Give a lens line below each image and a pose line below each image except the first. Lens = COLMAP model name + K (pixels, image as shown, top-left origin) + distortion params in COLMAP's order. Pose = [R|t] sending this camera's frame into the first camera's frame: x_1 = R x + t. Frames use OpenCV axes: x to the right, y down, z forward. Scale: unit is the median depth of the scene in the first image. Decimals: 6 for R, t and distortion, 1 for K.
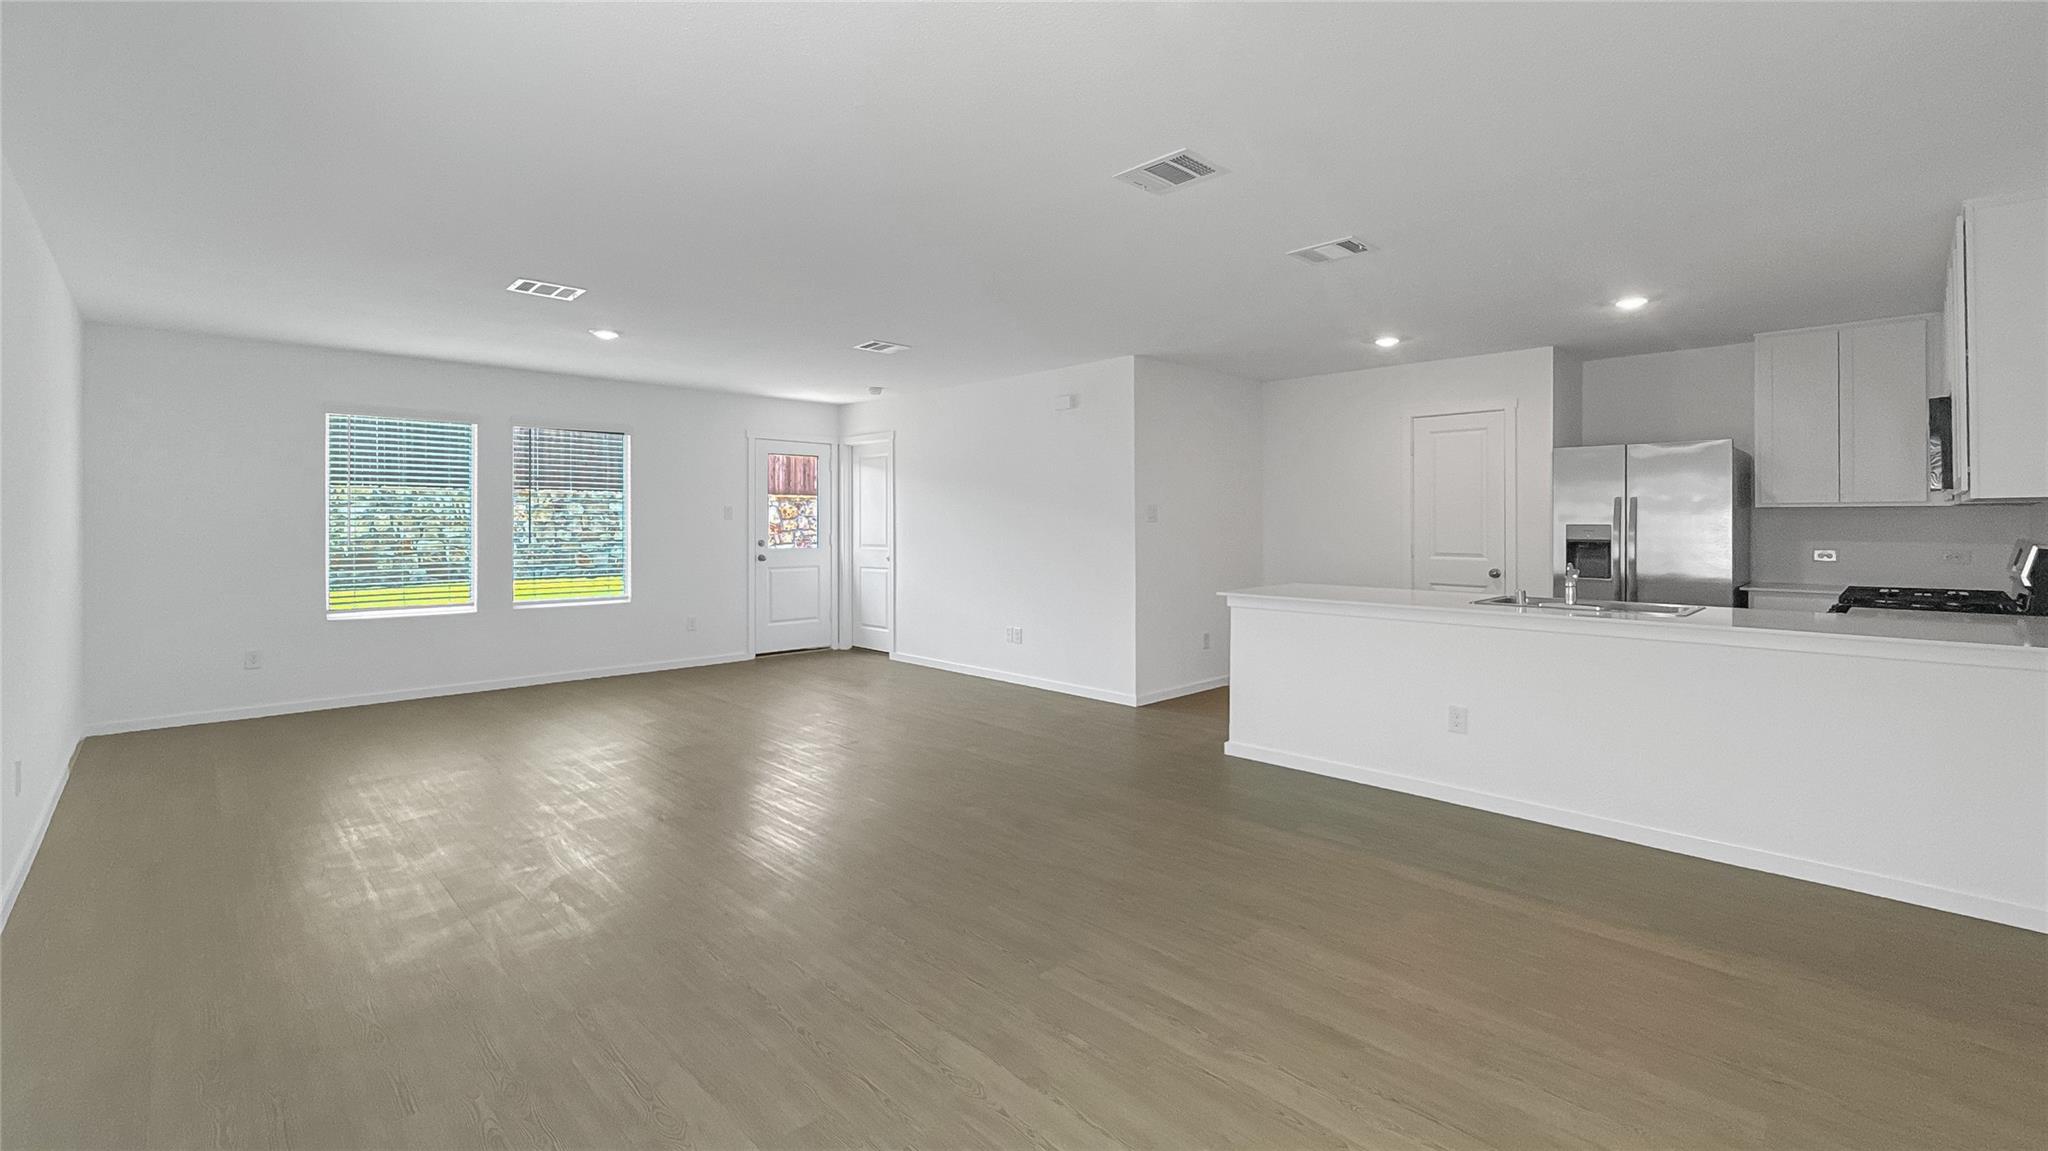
lens RADIAL K [[869.3, 0, 1025.2], [0, 869.3, 517.1], [0, 0, 1]] dist [0.000684, 0.000013]
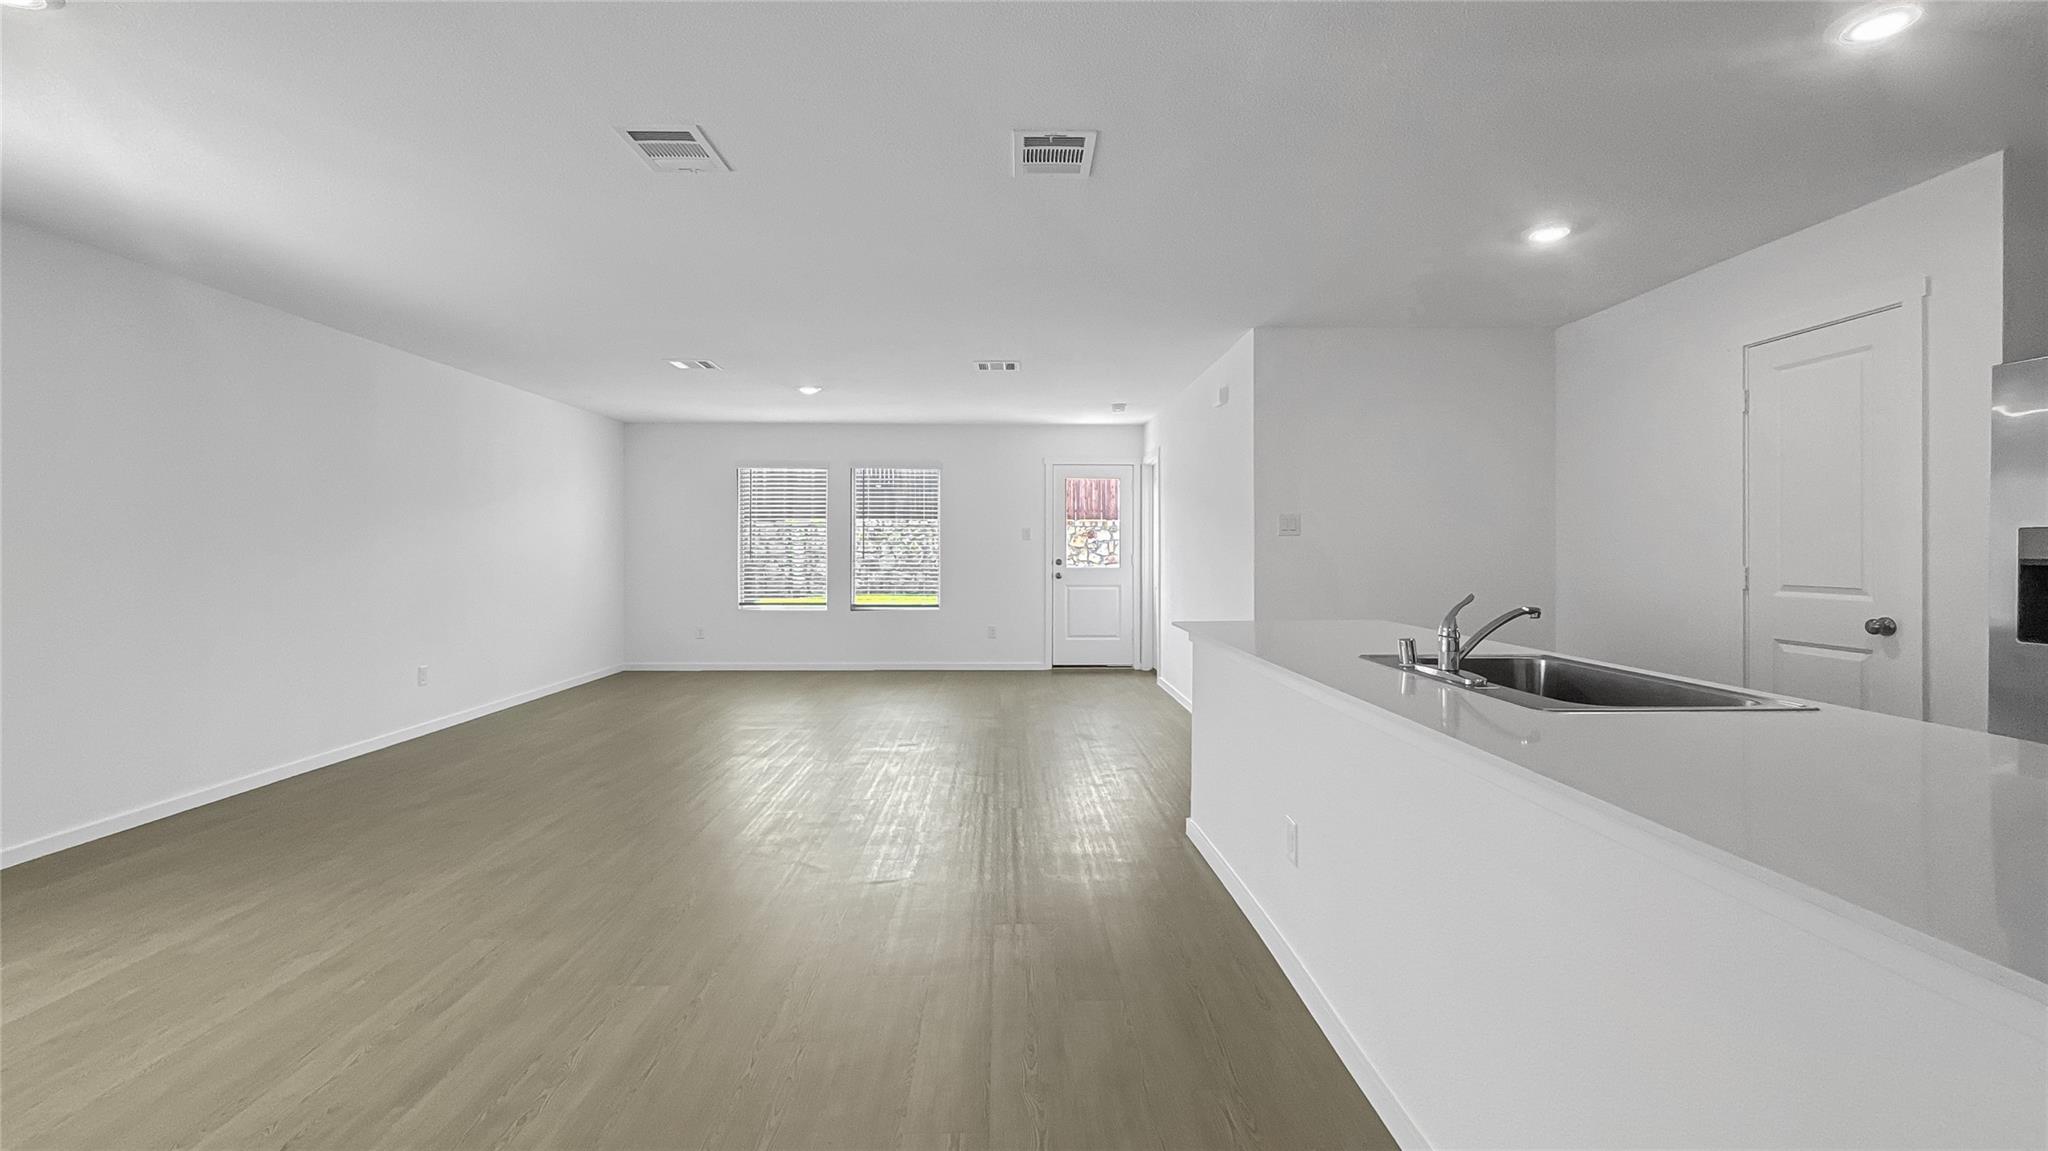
lens RADIAL K [[844.1, 0, 1021.2], [0, 844.1, 555.9], [0, 0, 1]] dist [0.001562, 0.000207]
pose [[0.726650, 0.003487, -0.686999, 0.444264], [0.004815, 0.999937, 0.010168, 0.013701], [0.686991, -0.010697, 0.726588, 0.251610]]
